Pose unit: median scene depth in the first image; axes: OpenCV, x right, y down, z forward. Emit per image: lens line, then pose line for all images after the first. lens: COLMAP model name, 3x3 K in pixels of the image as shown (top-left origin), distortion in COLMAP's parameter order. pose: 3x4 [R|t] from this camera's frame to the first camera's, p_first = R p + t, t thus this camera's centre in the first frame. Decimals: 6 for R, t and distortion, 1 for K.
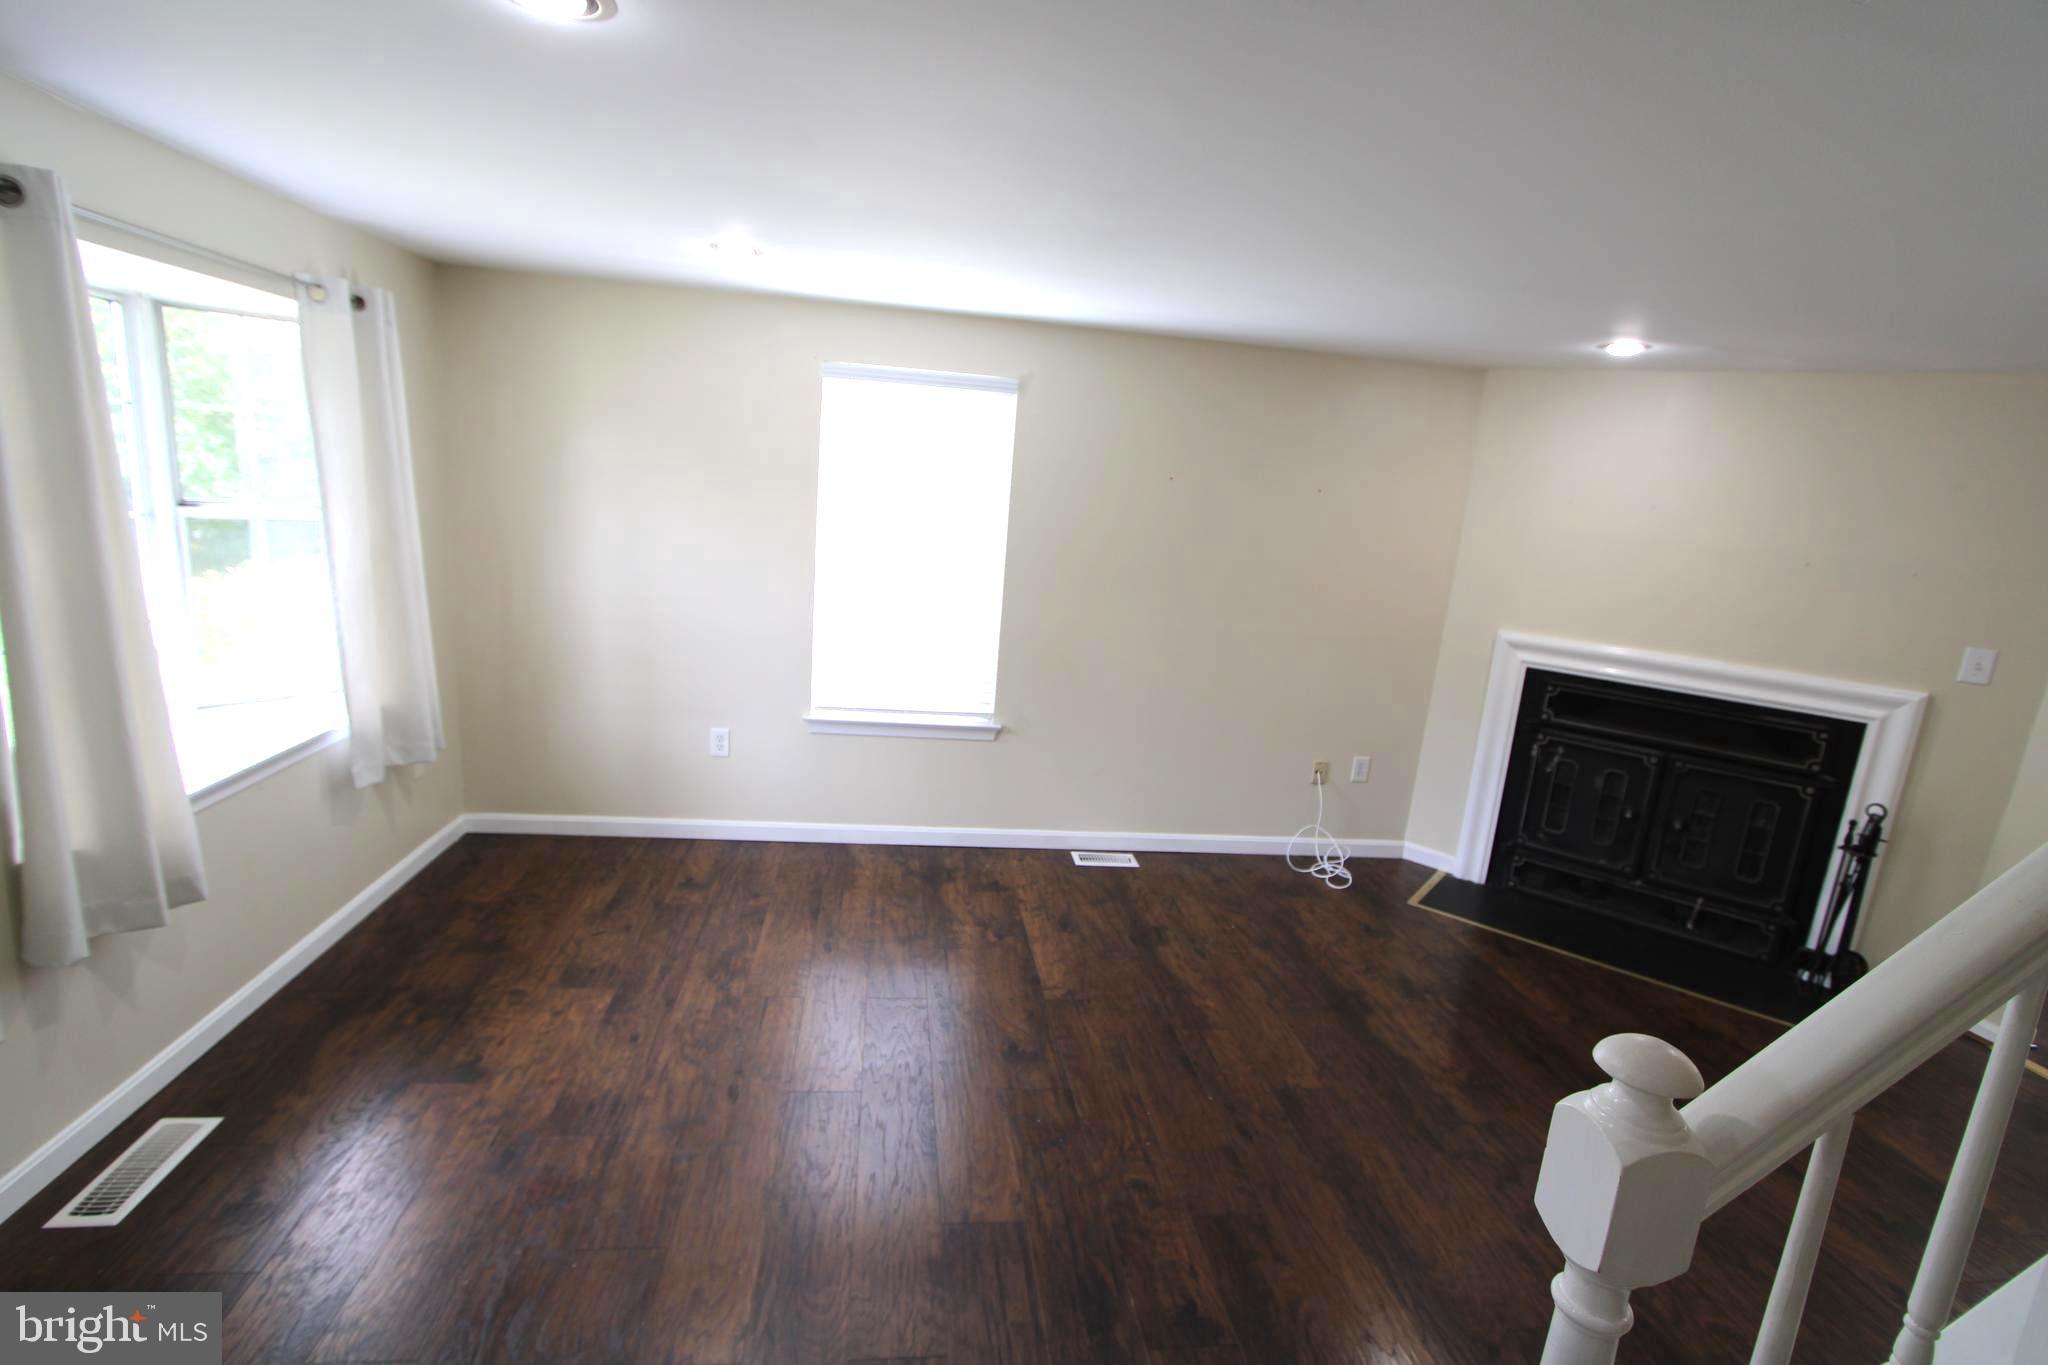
lens RADIAL K [[948.7, 0, 1017.7], [0, 948.7, 683.1], [0, 0, 1]] dist [-0.020133, 0.005647]
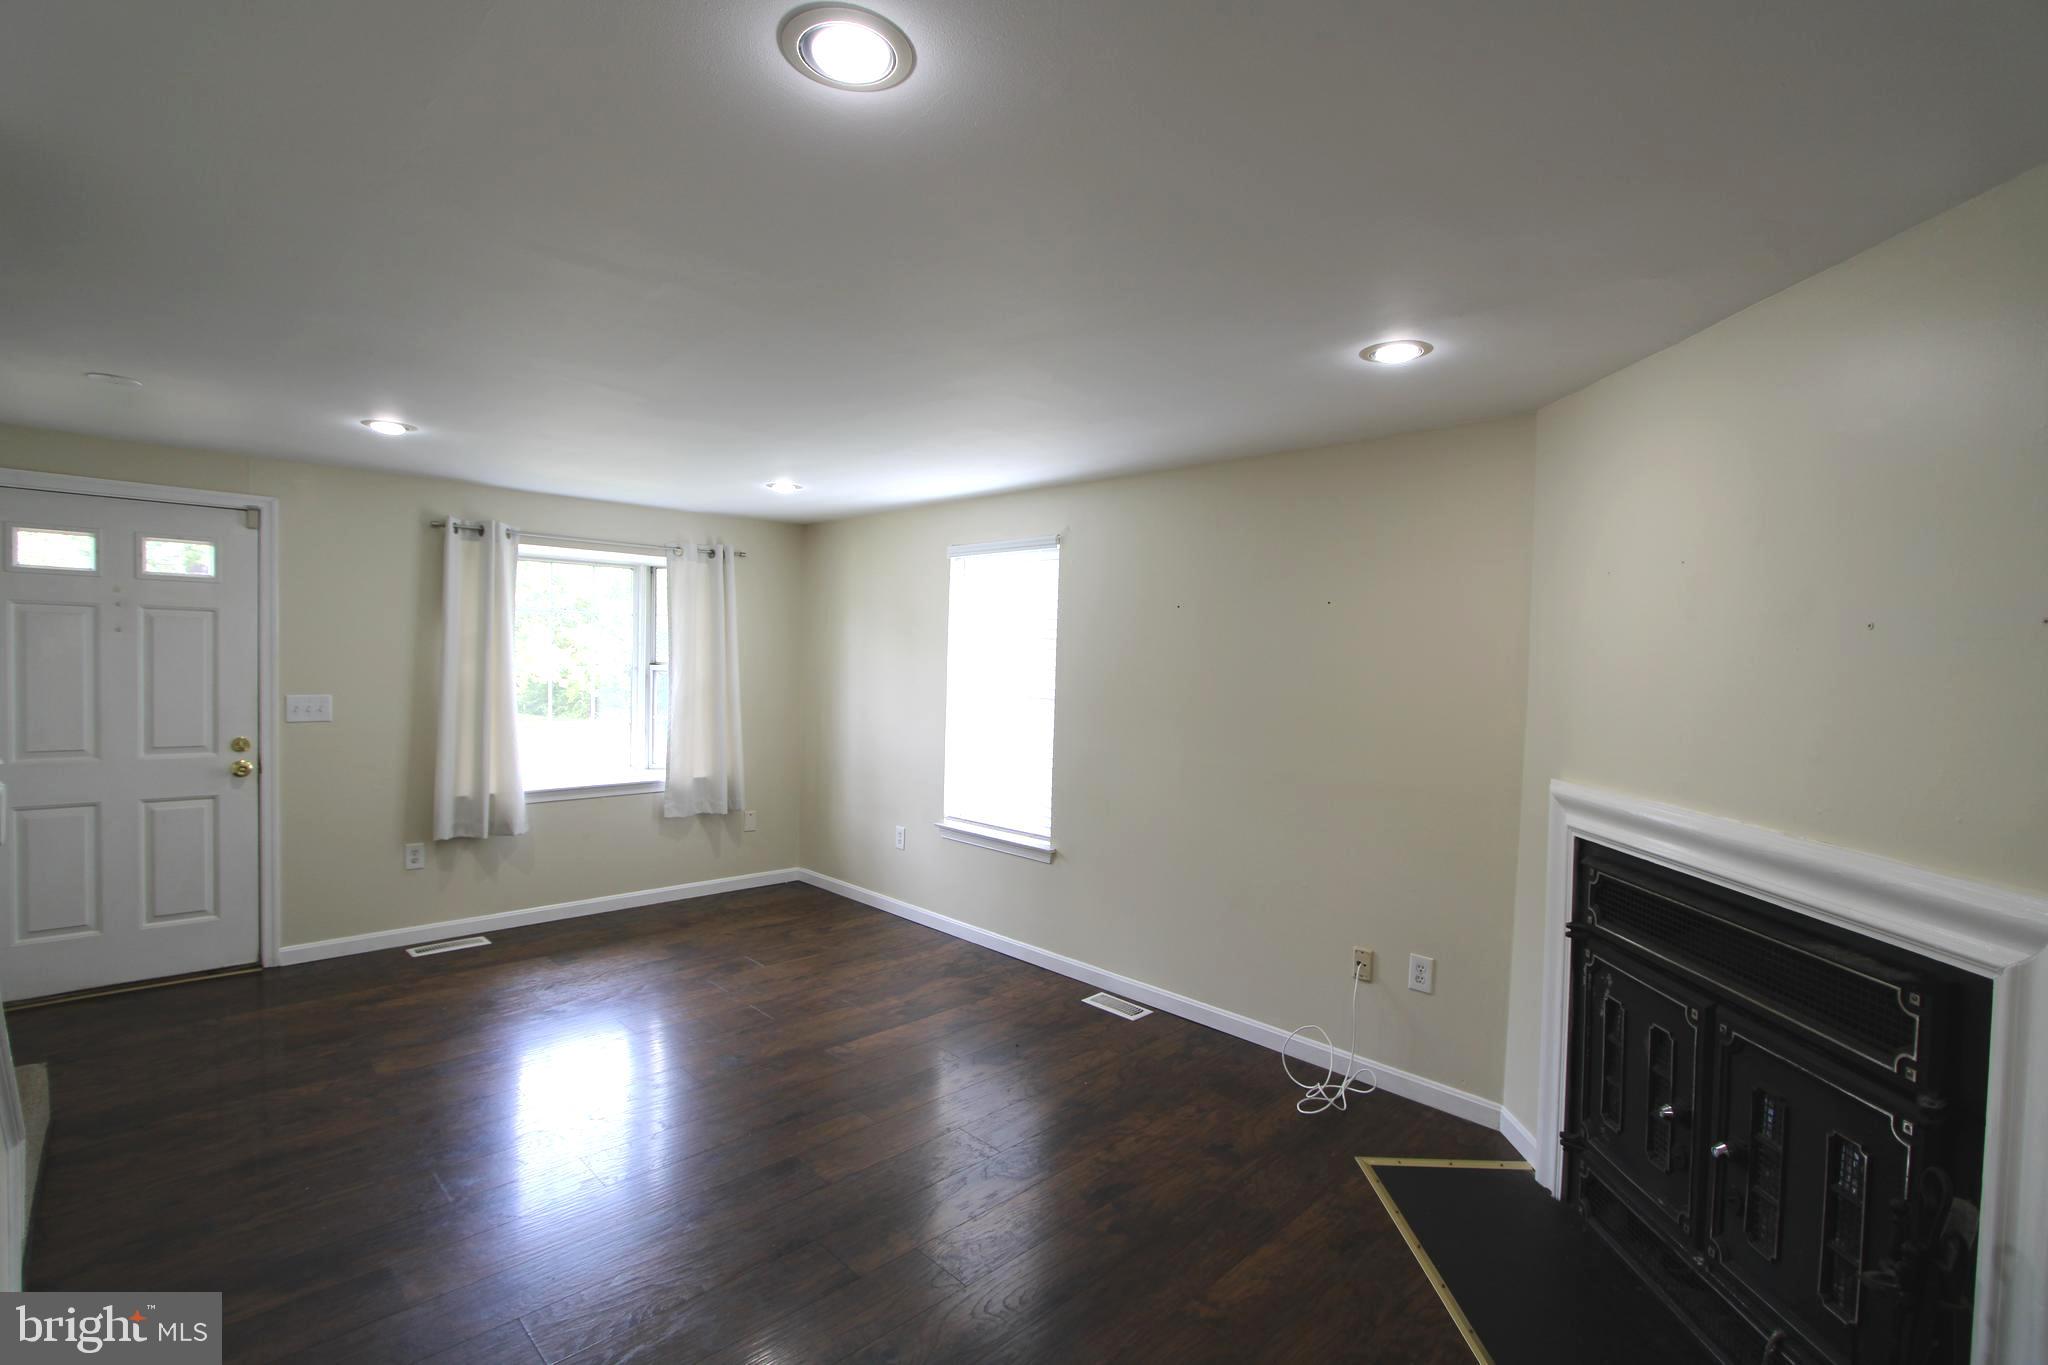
lens RADIAL K [[948.7, 0, 1017.7], [0, 948.7, 683.1], [0, 0, 1]] dist [-0.020133, 0.005647]
pose [[0.598515, -0.038633, -0.800179, 0.877063], [-0.144018, 0.977375, -0.154911, 0.035592], [0.788060, 0.207957, 0.579410, 0.342560]]
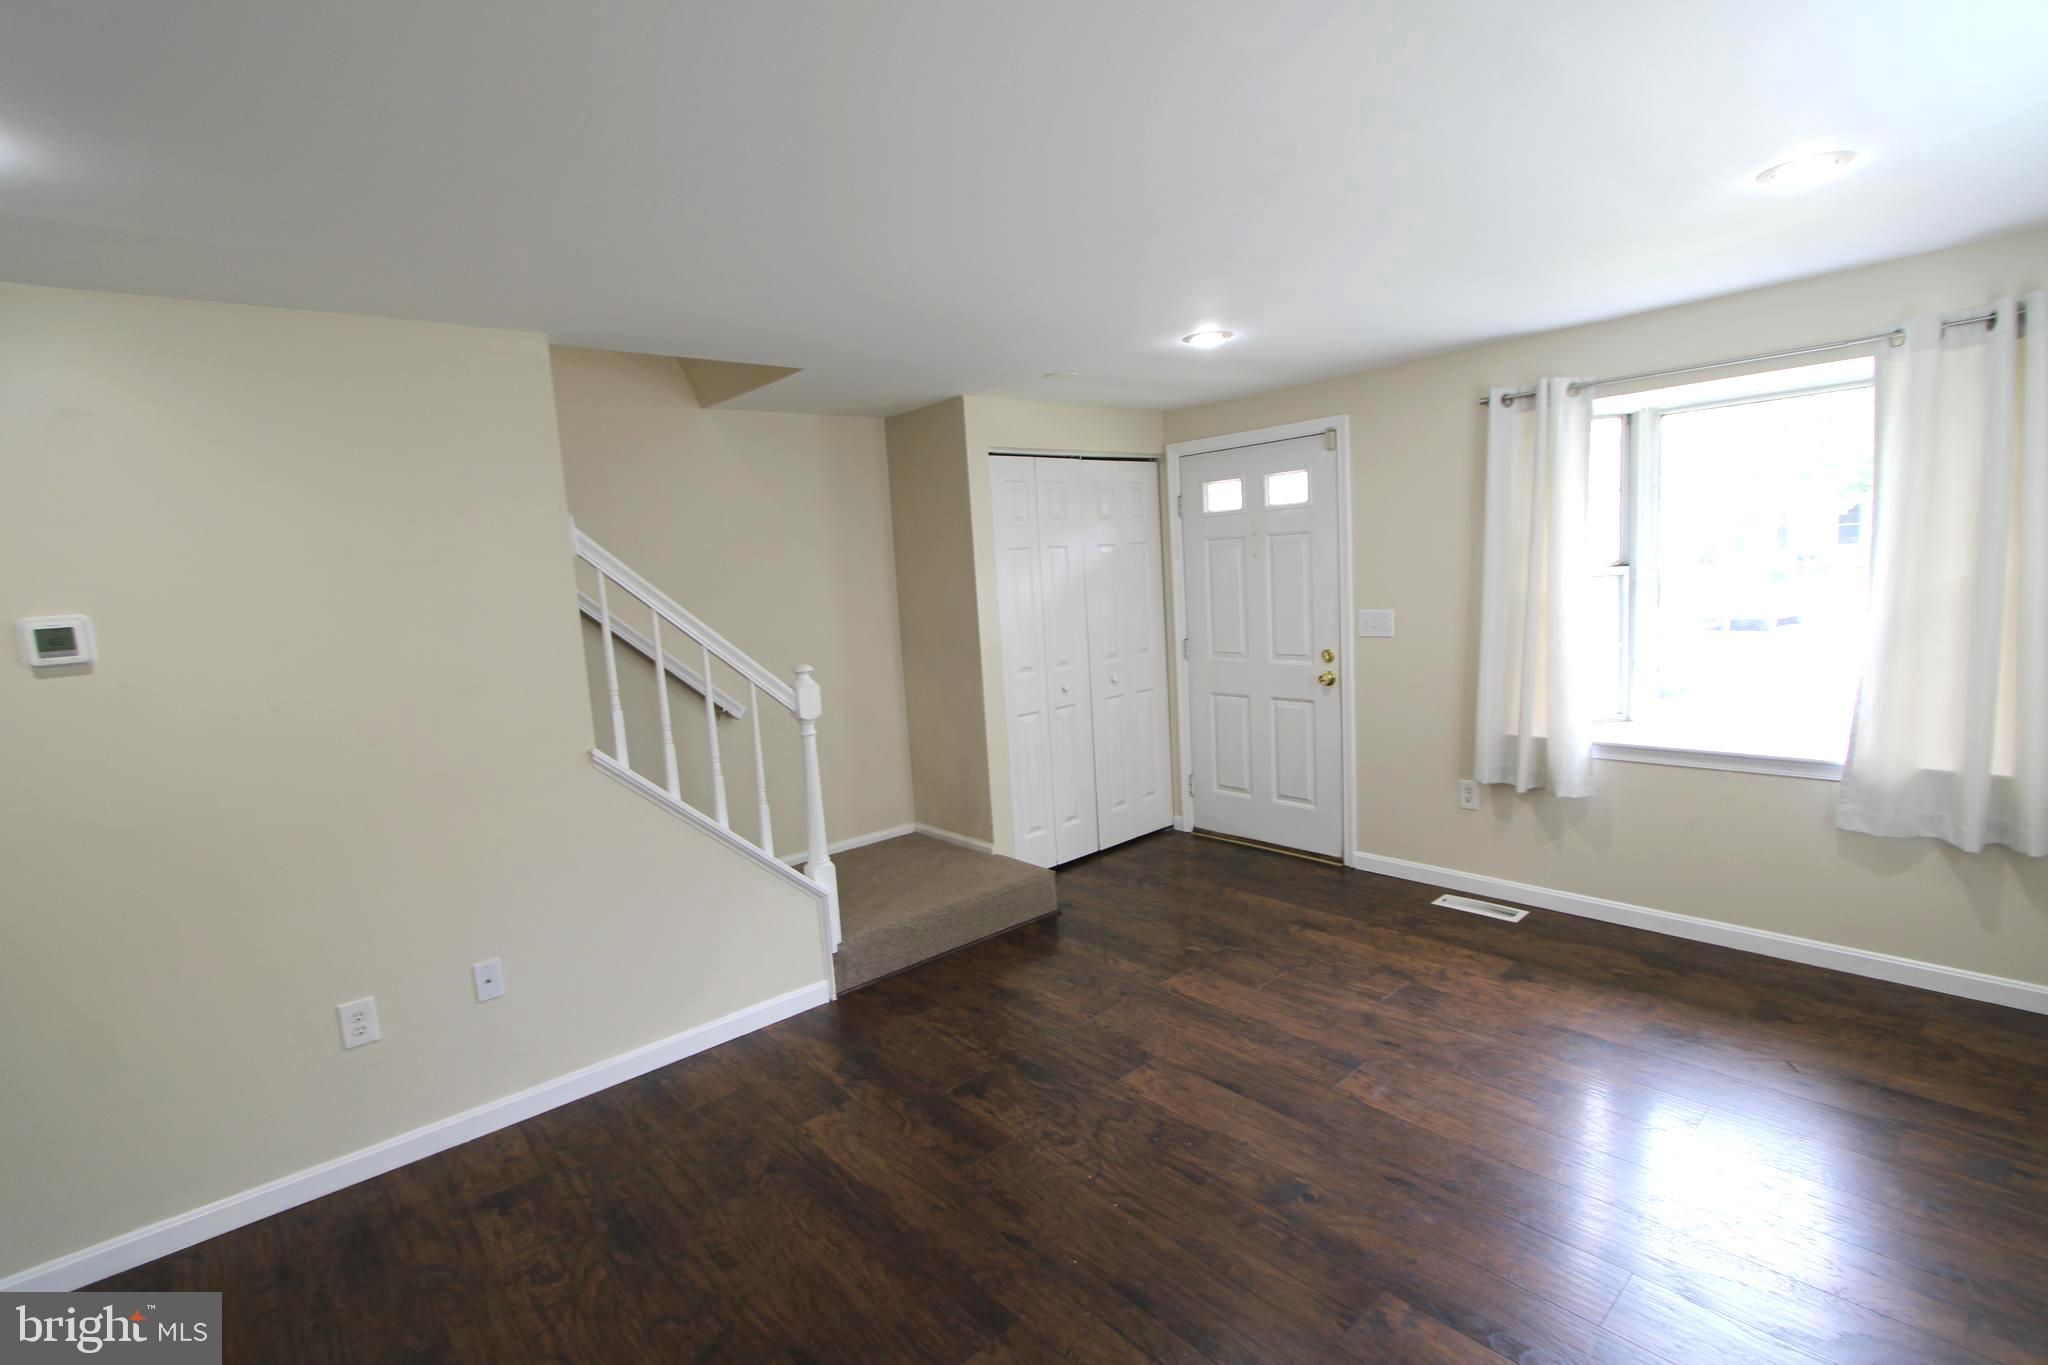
lens RADIAL K [[948.7, 0, 1017.7], [0, 948.7, 683.1], [0, 0, 1]] dist [-0.020133, 0.005647]
pose [[-0.837833, 0.041768, -0.544327, 0.444014], [-0.113077, 0.962169, 0.247879, -0.144435], [0.534088, 0.269232, -0.801414, 1.007195]]
